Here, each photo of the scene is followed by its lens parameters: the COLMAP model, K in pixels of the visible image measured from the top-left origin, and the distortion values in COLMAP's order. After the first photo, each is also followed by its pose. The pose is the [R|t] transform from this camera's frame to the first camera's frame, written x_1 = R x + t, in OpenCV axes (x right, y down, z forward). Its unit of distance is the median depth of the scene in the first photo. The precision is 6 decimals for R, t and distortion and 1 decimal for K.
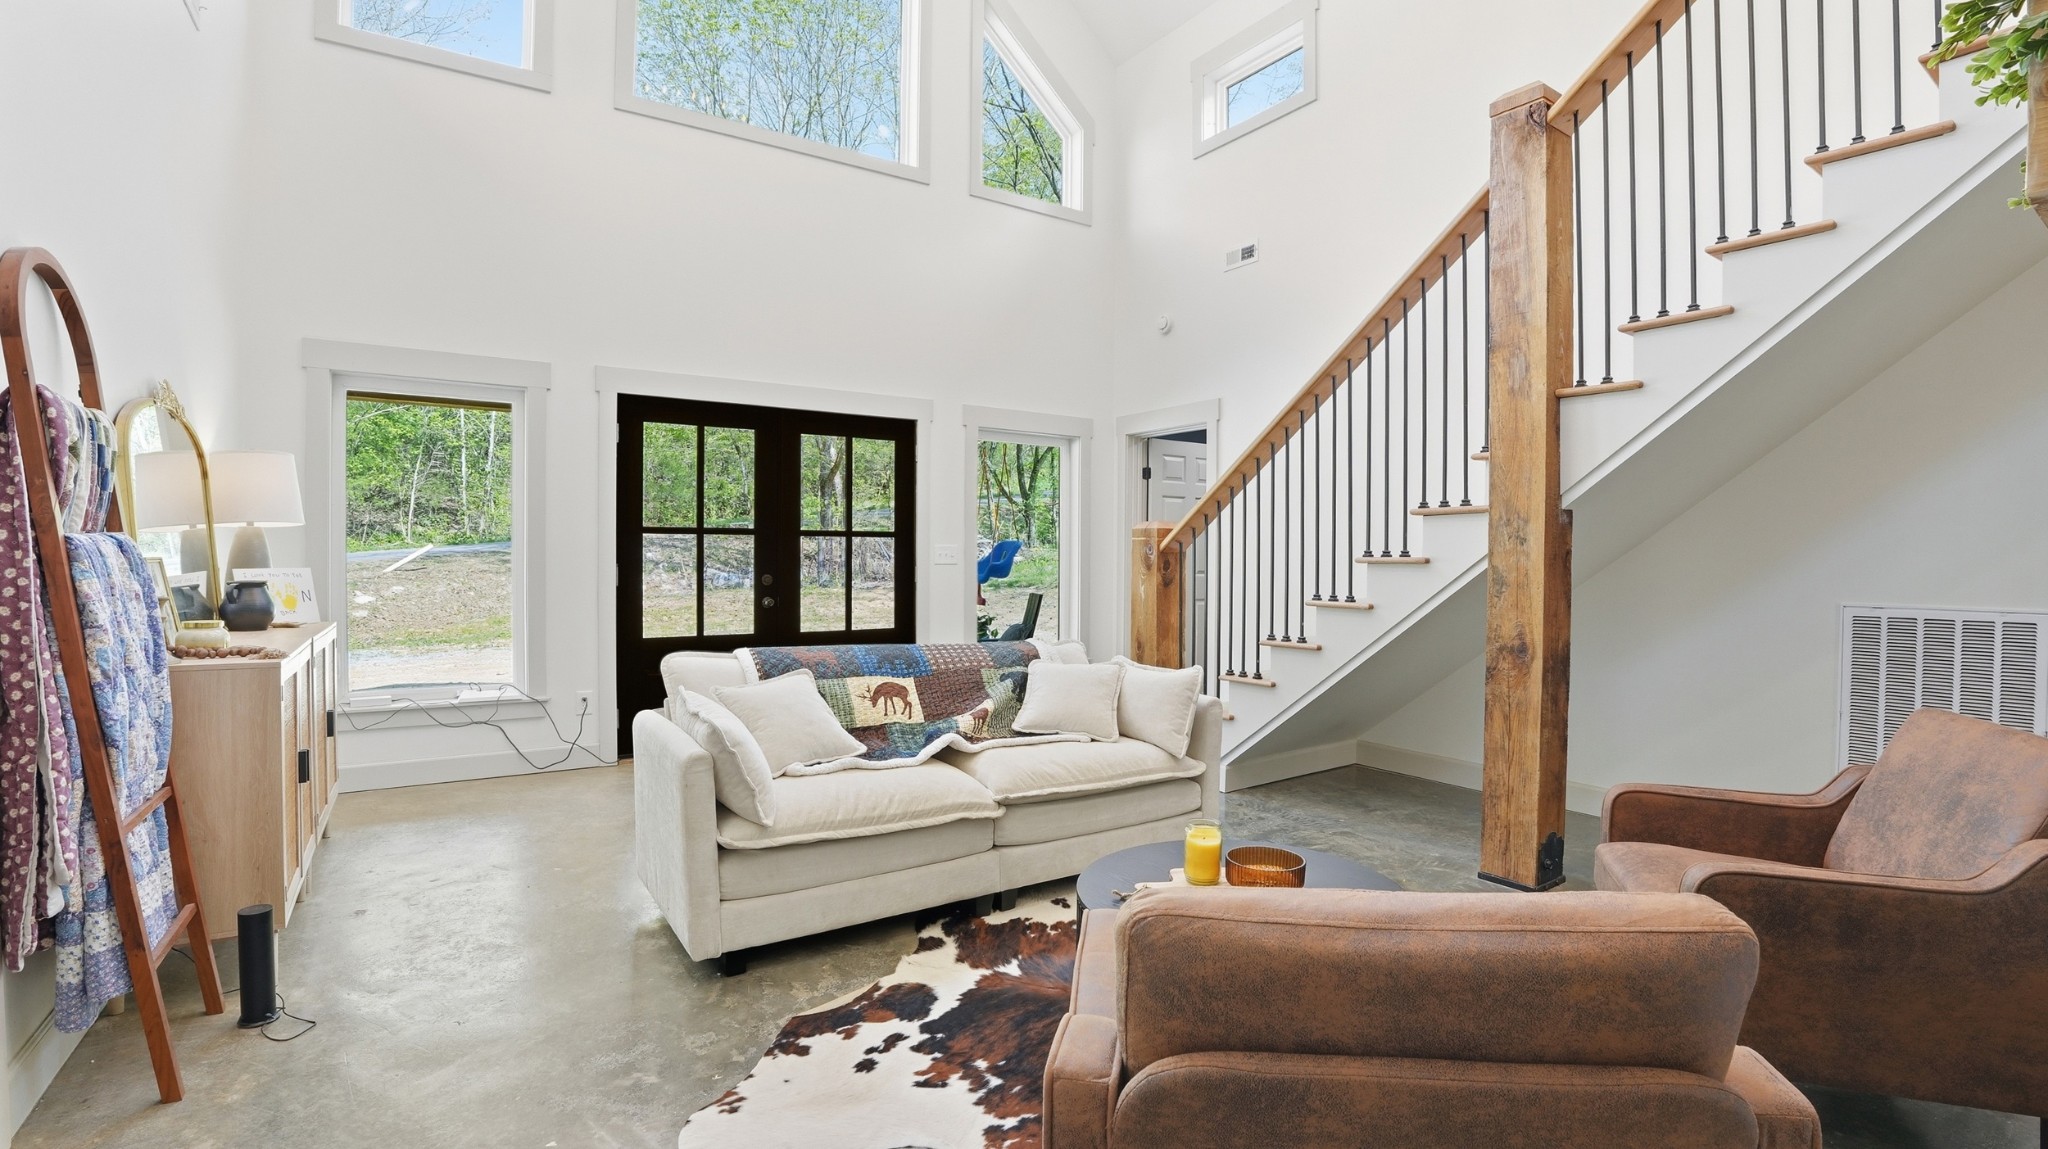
lens RADIAL K [[919.4, 0, 1025.5], [0, 919.4, 581.2], [0, 0, 1]] dist [-0.054247, 0.007118]
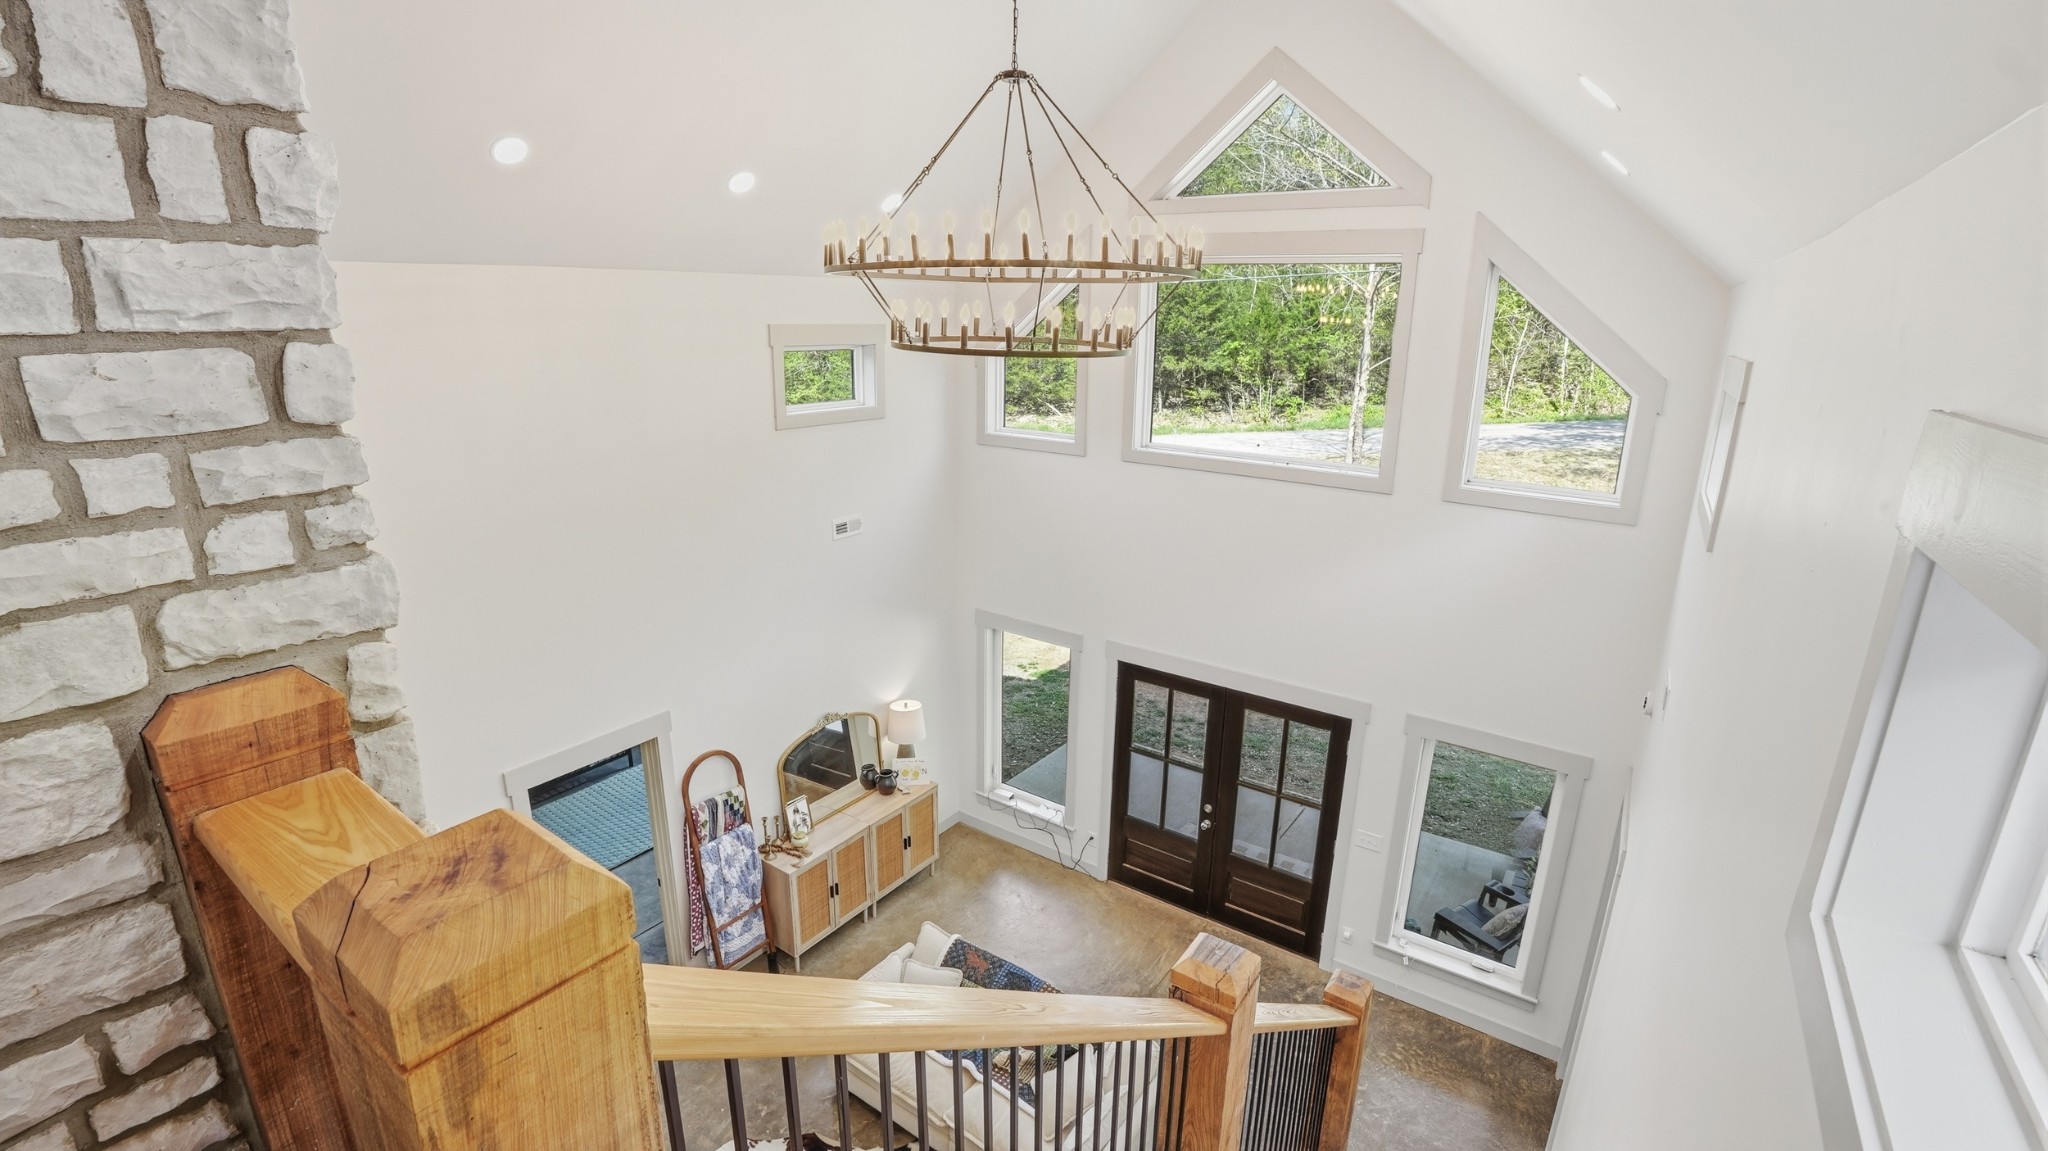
lens RADIAL K [[919.4, 0, 1019.9], [0, 919.4, 580.8], [0, 0, 1]] dist [-0.054247, 0.007118]
pose [[0.356400, 0.272122, -0.893828, 0.746516], [-0.036085, 0.959943, 0.277862, -0.714646], [0.933636, -0.066776, 0.351943, 0.347005]]
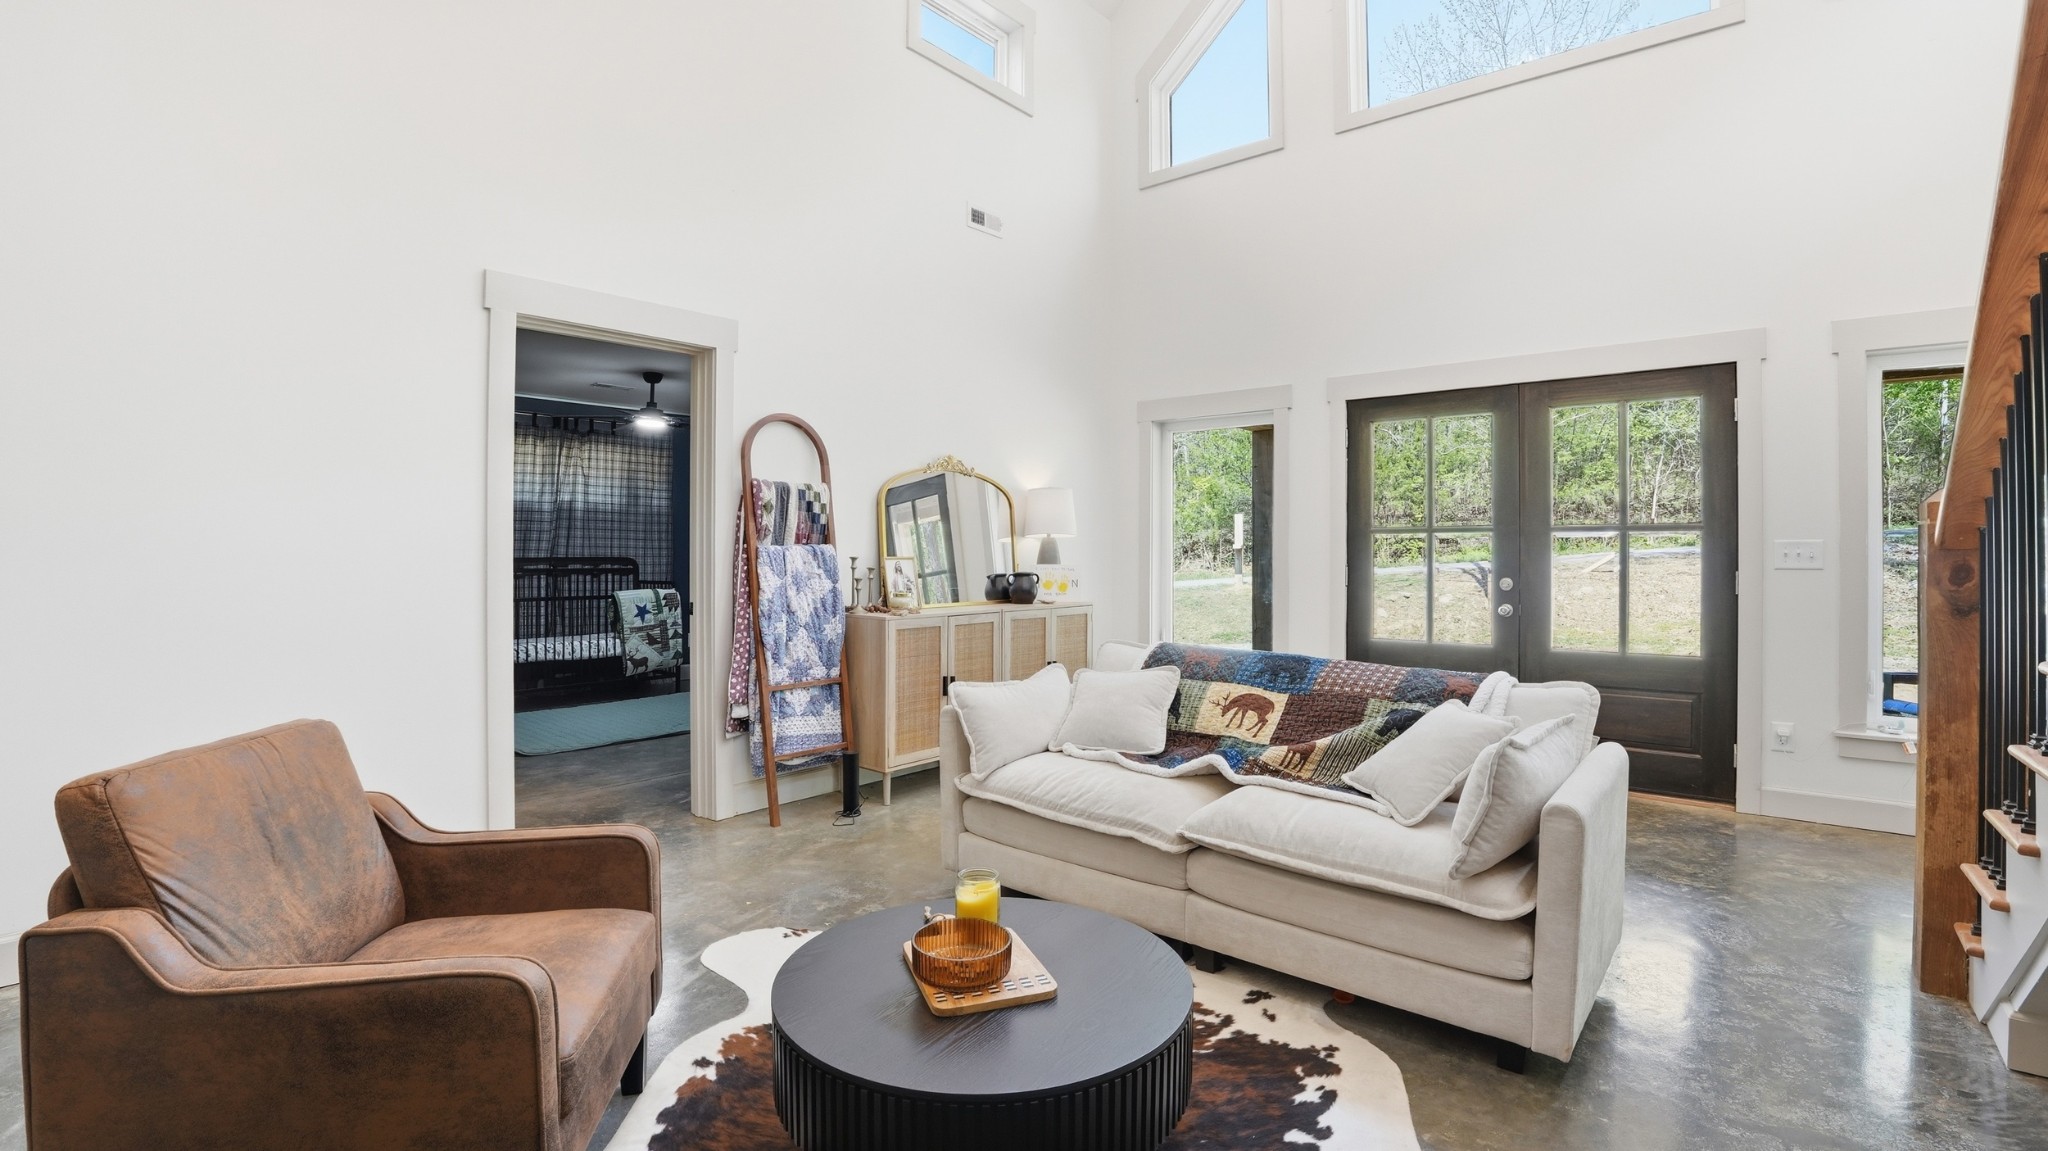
lens RADIAL K [[919.4, 0, 1021.9], [0, 919.4, 549.4], [0, 0, 1]] dist [-0.054247, 0.007118]
pose [[0.271532, -0.009585, -0.962382, 0.450046], [-0.025252, 0.999535, -0.017080, -0.008166], [0.962098, 0.028940, 0.271164, 0.356936]]
